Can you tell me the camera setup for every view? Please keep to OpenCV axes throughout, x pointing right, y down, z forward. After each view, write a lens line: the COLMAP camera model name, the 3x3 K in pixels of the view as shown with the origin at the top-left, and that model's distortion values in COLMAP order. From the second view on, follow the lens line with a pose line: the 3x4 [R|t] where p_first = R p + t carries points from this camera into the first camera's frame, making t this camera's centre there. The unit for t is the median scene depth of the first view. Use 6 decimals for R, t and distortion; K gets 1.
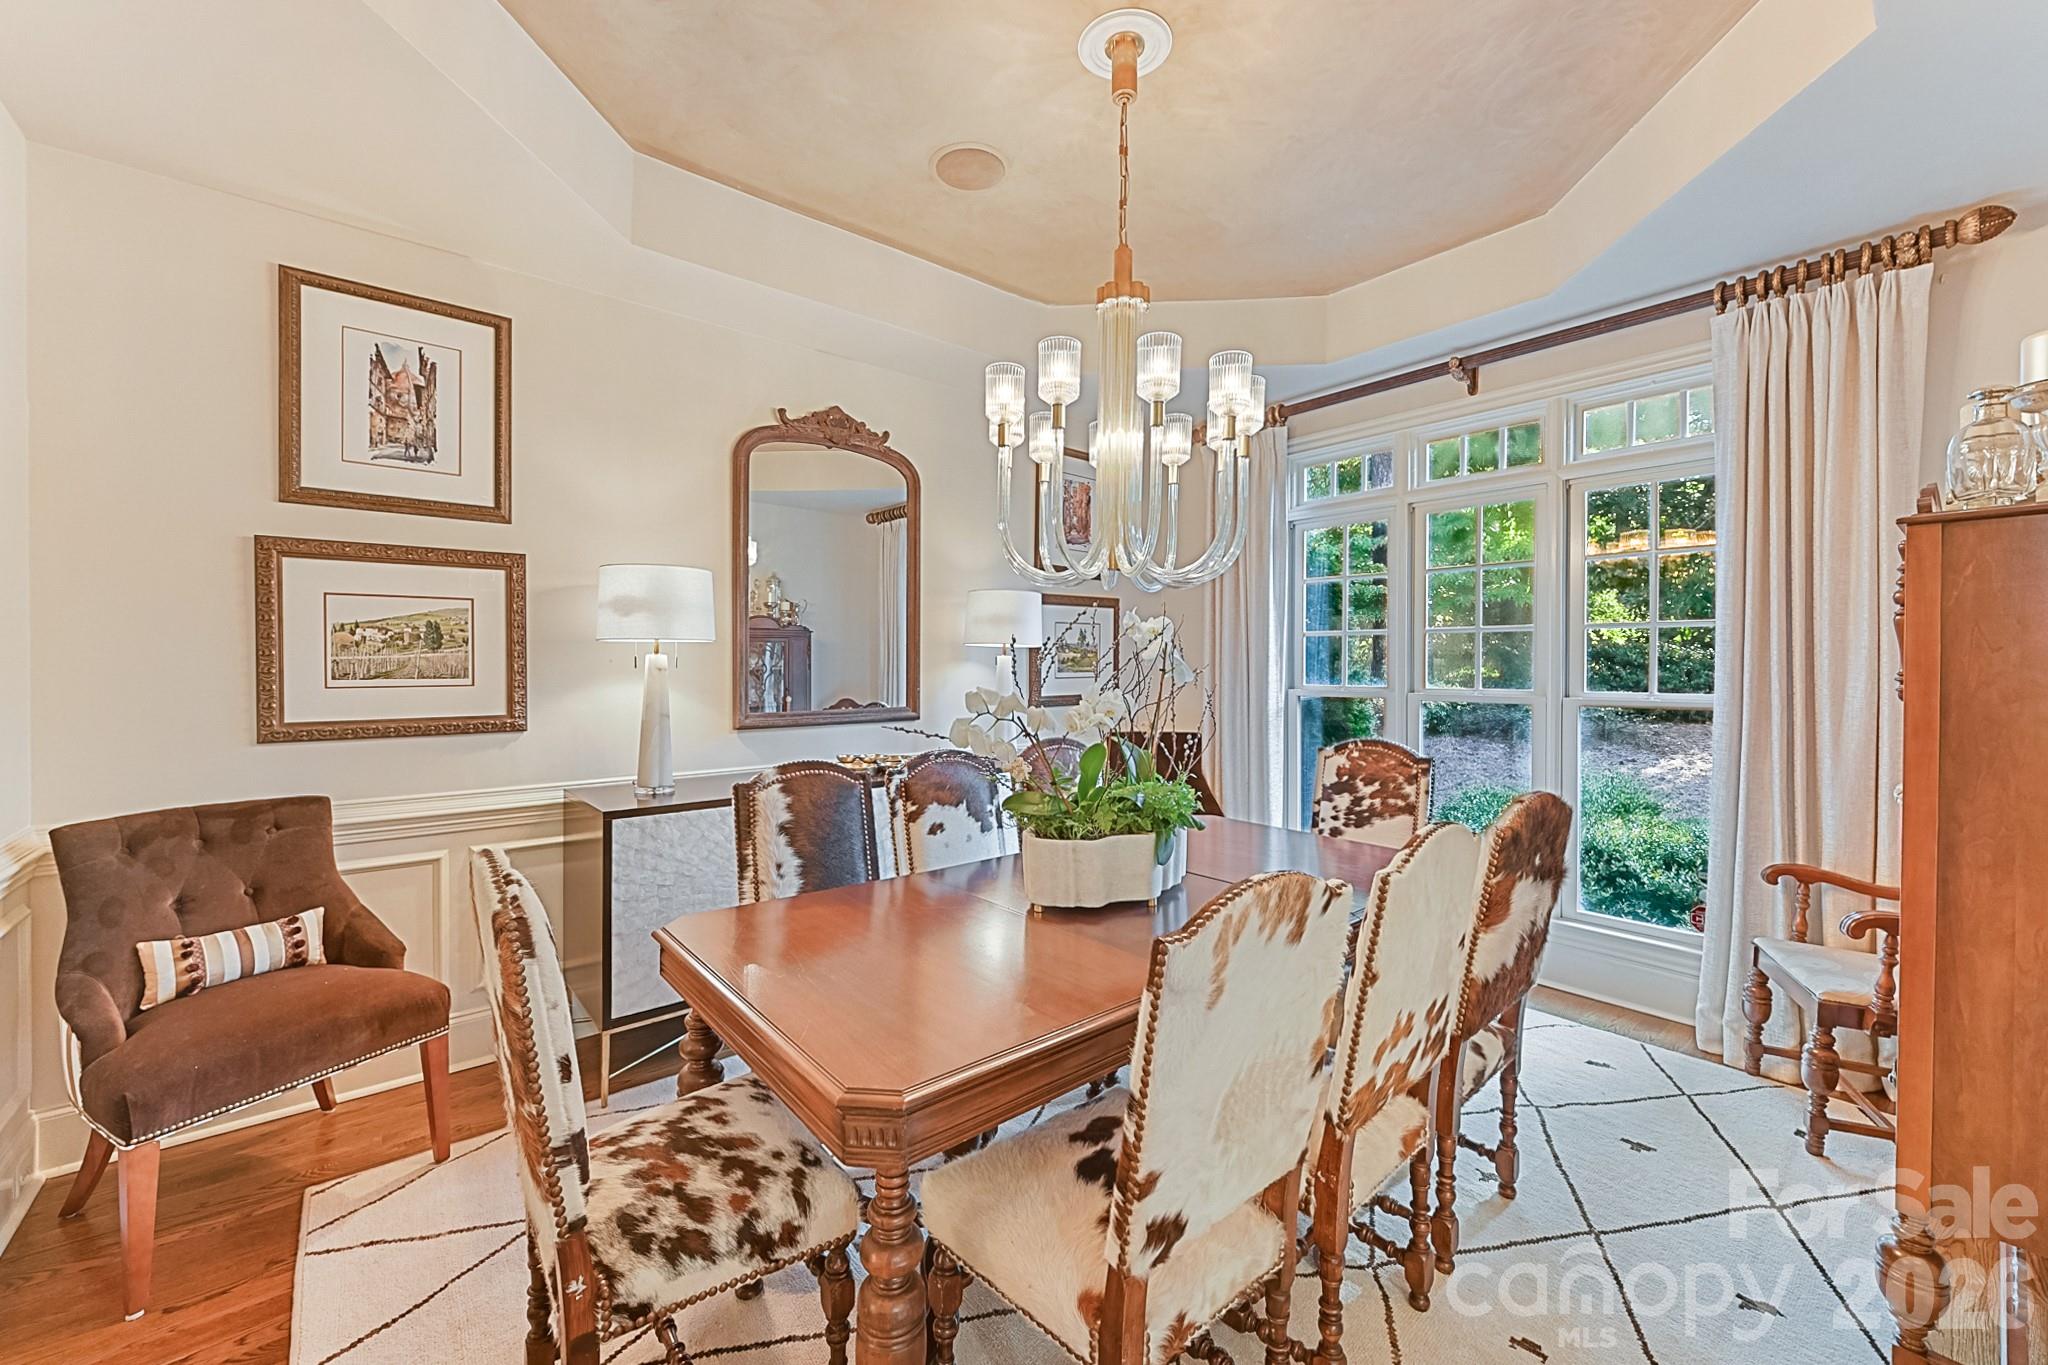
lens RADIAL K [[808.7, 0, 1034.5], [0, 808.7, 669.2], [0, 0, 1]] dist [-0.000888, -0.000358]
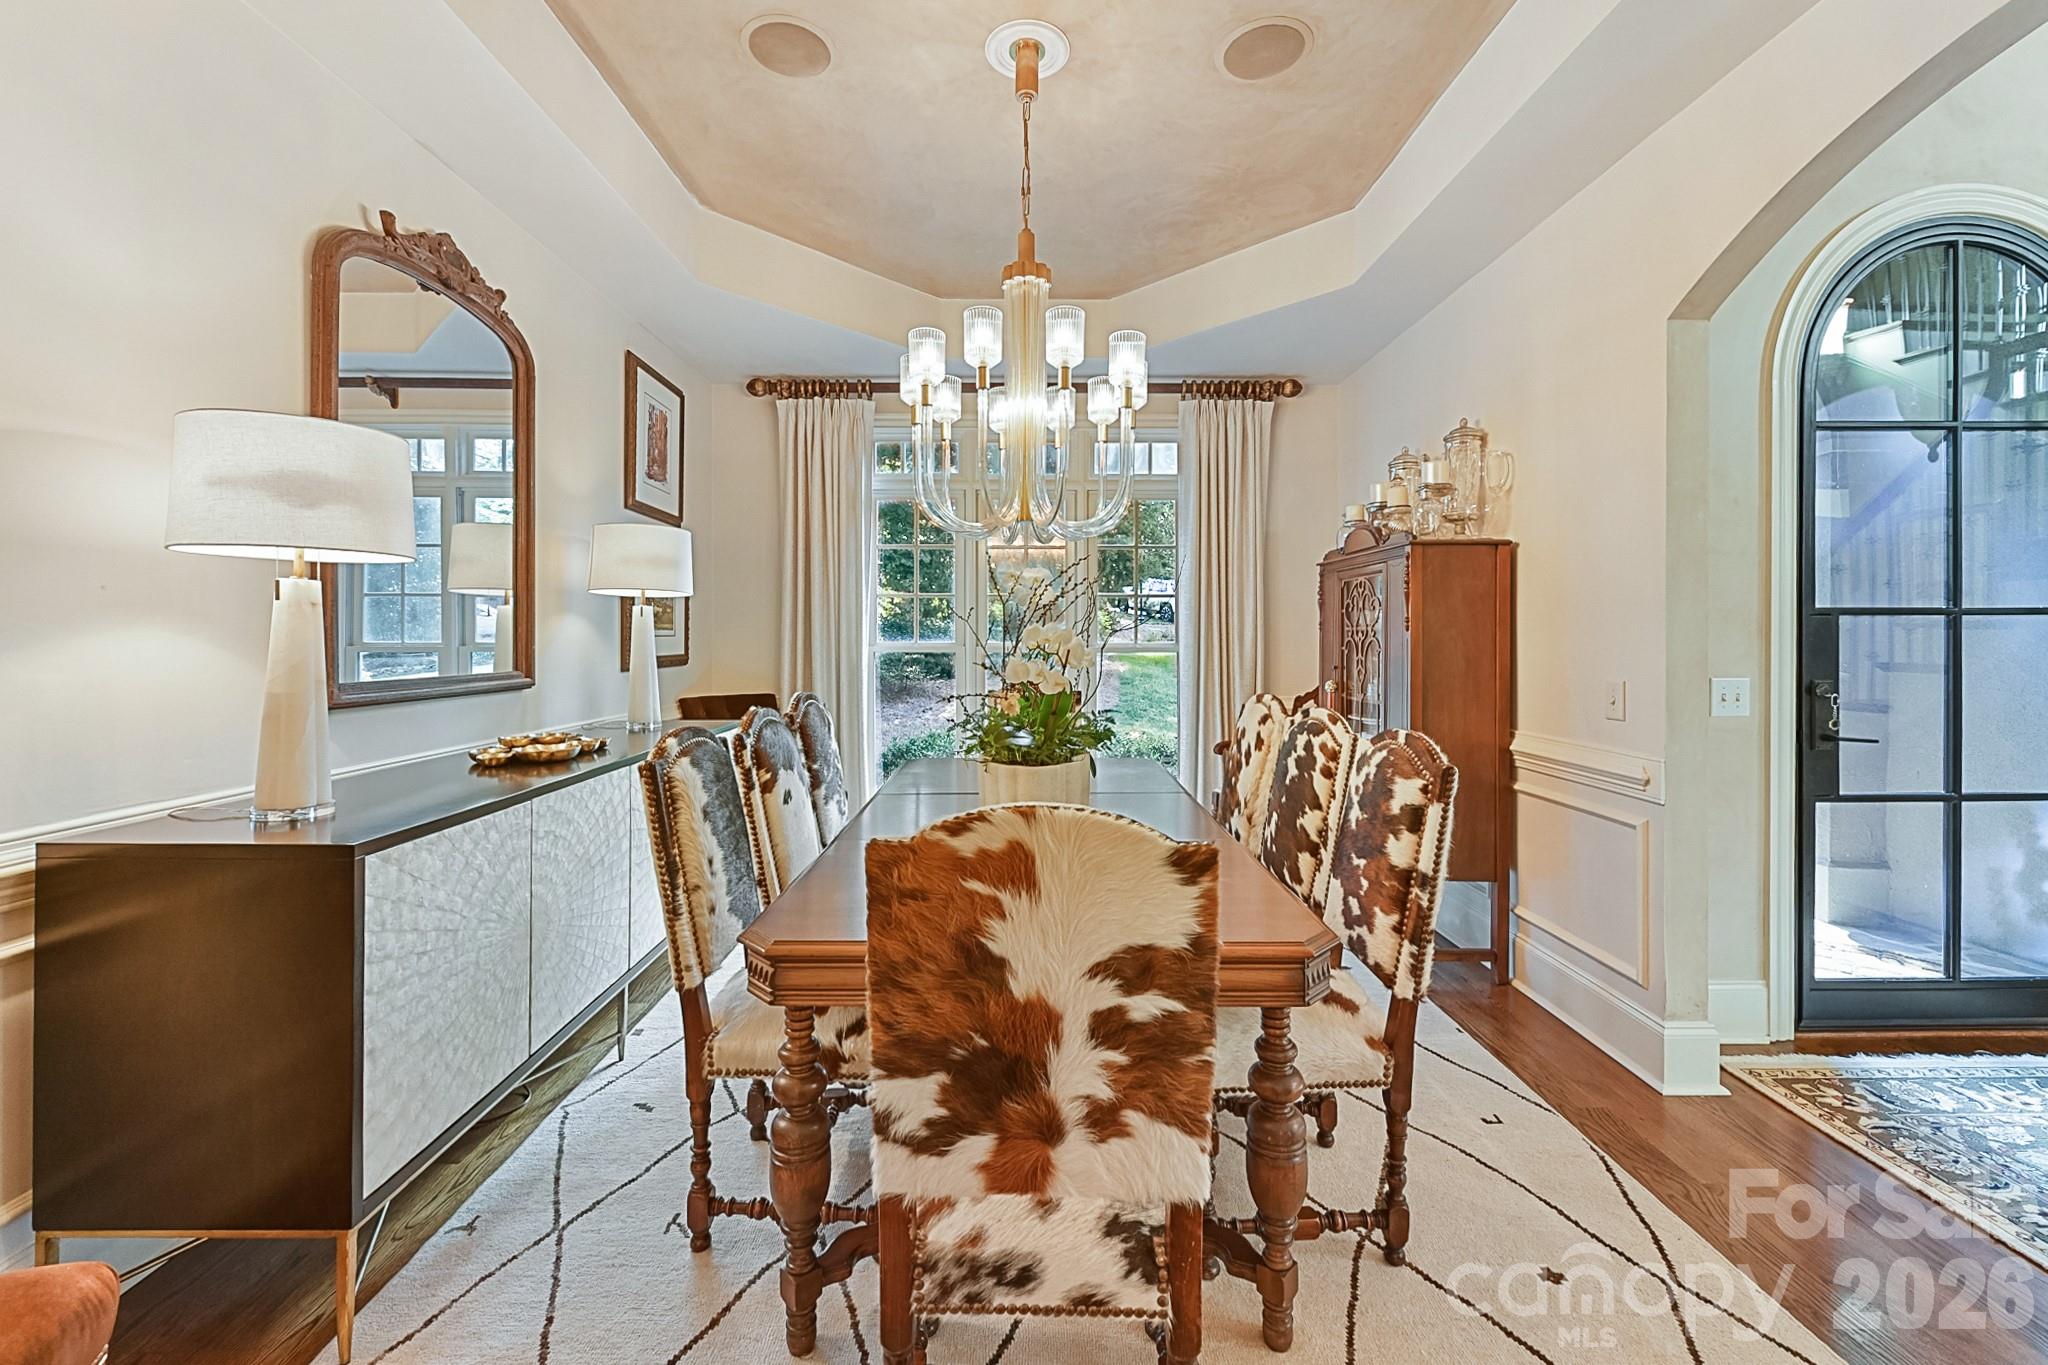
lens RADIAL K [[808.7, 0, 1022.1], [0, 808.7, 648.5], [0, 0, 1]] dist [-0.000888, -0.000358]
pose [[0.639285, -0.010902, 0.768892, -0.628745], [0.008957, 0.999937, 0.006732, 0.036026], [-0.768917, 0.002583, 0.639343, 0.254923]]
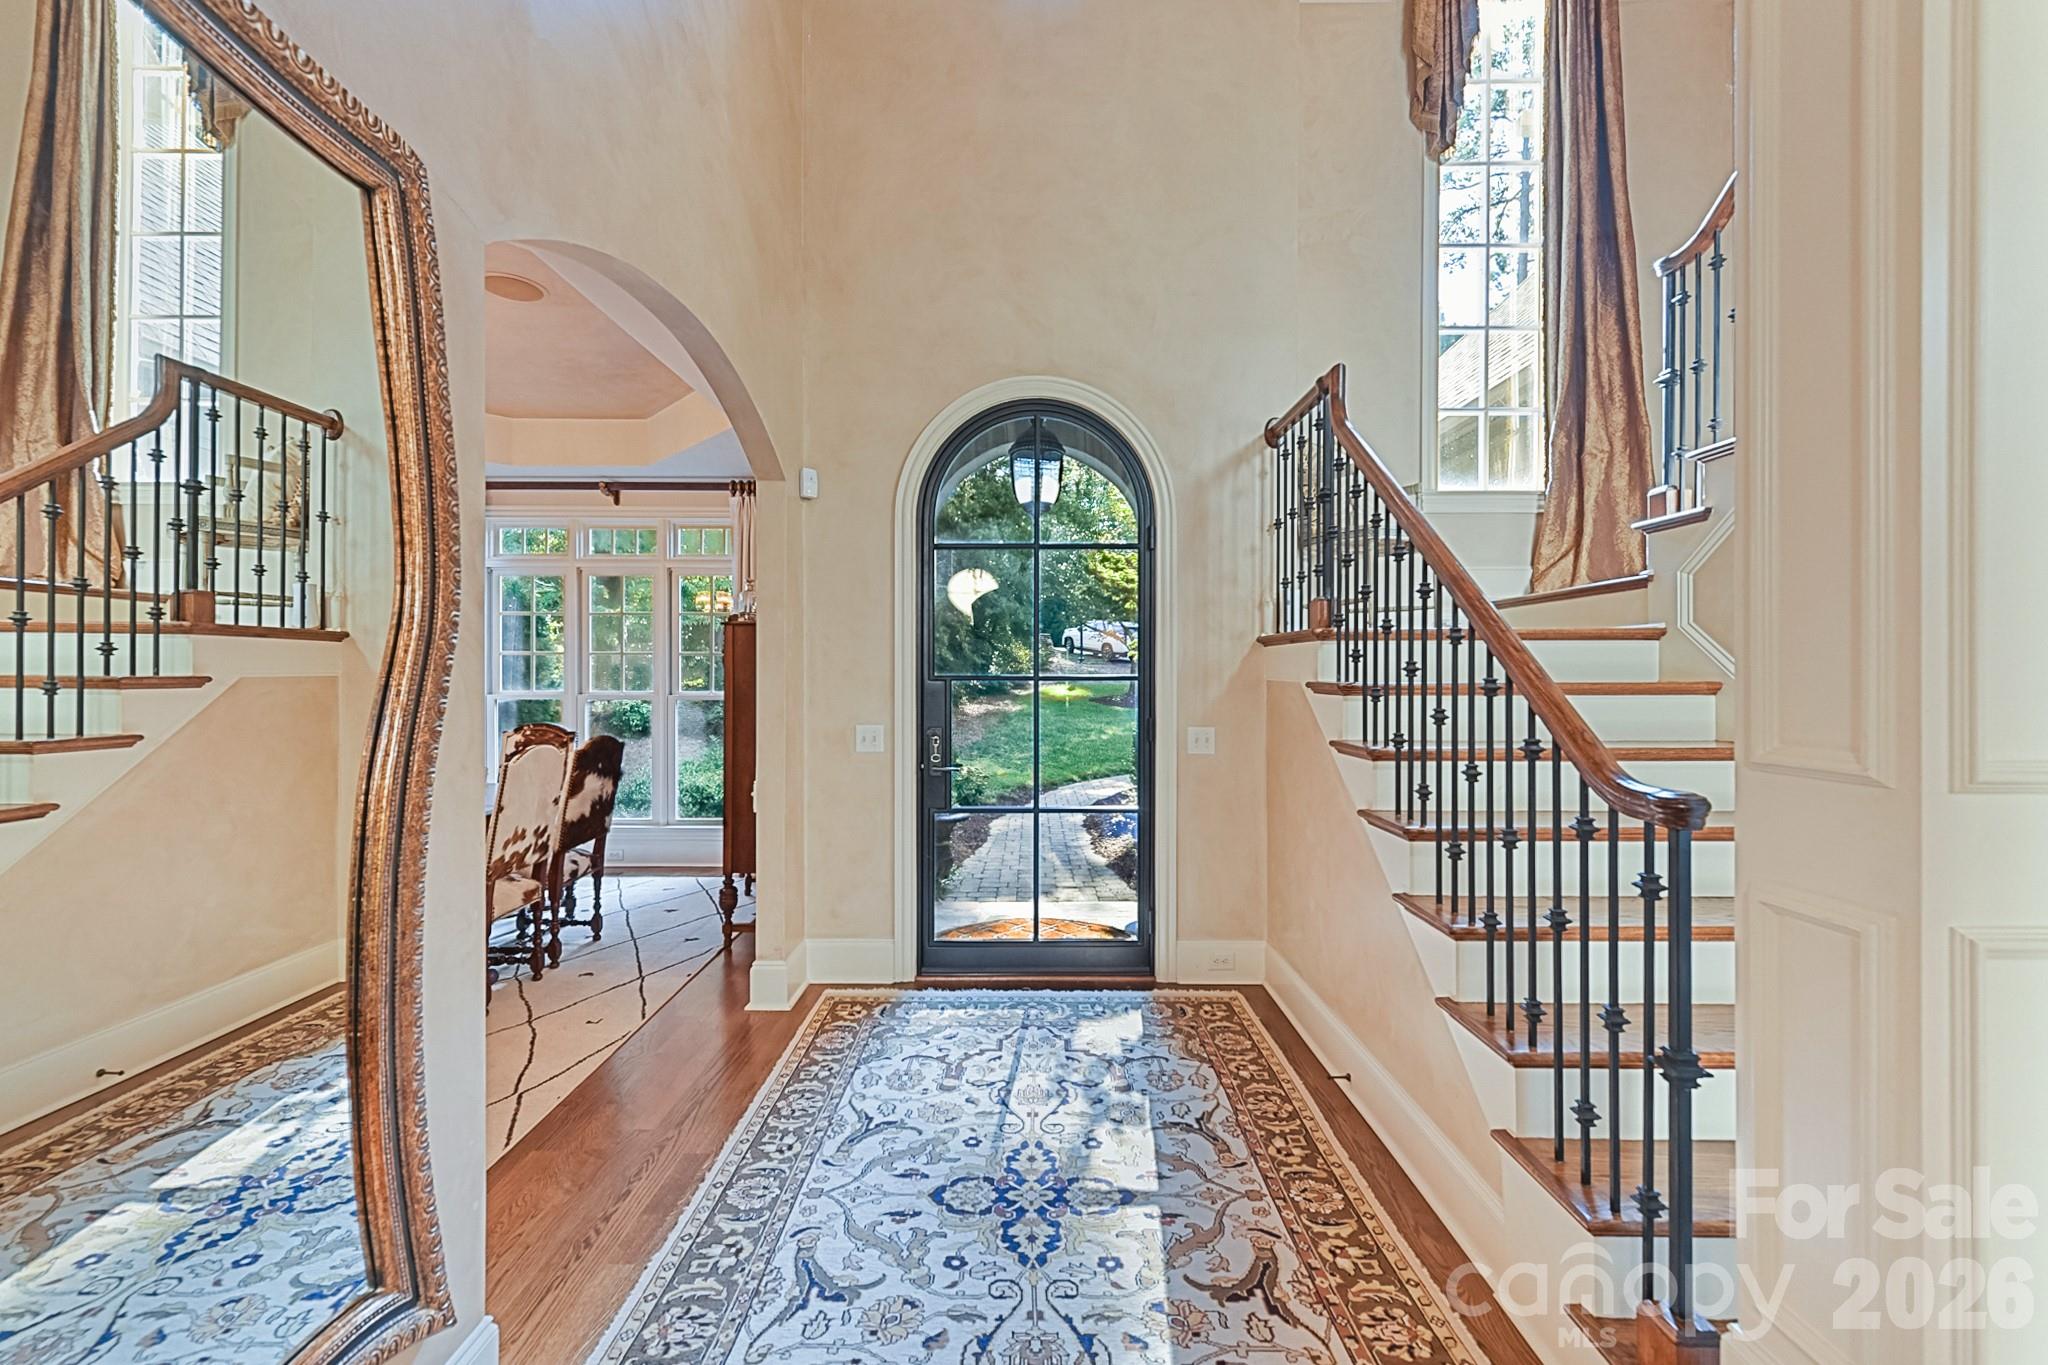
lens RADIAL K [[808.7, 0, 1027.1], [0, 808.7, 672.9], [0, 0, 1]] dist [-0.000888, -0.000358]
pose [[0.648965, 0.002518, 0.760814, -0.201378], [0.005657, 0.999951, -0.008134, 0.009948], [-0.760798, 0.009582, 0.648918, -0.906454]]
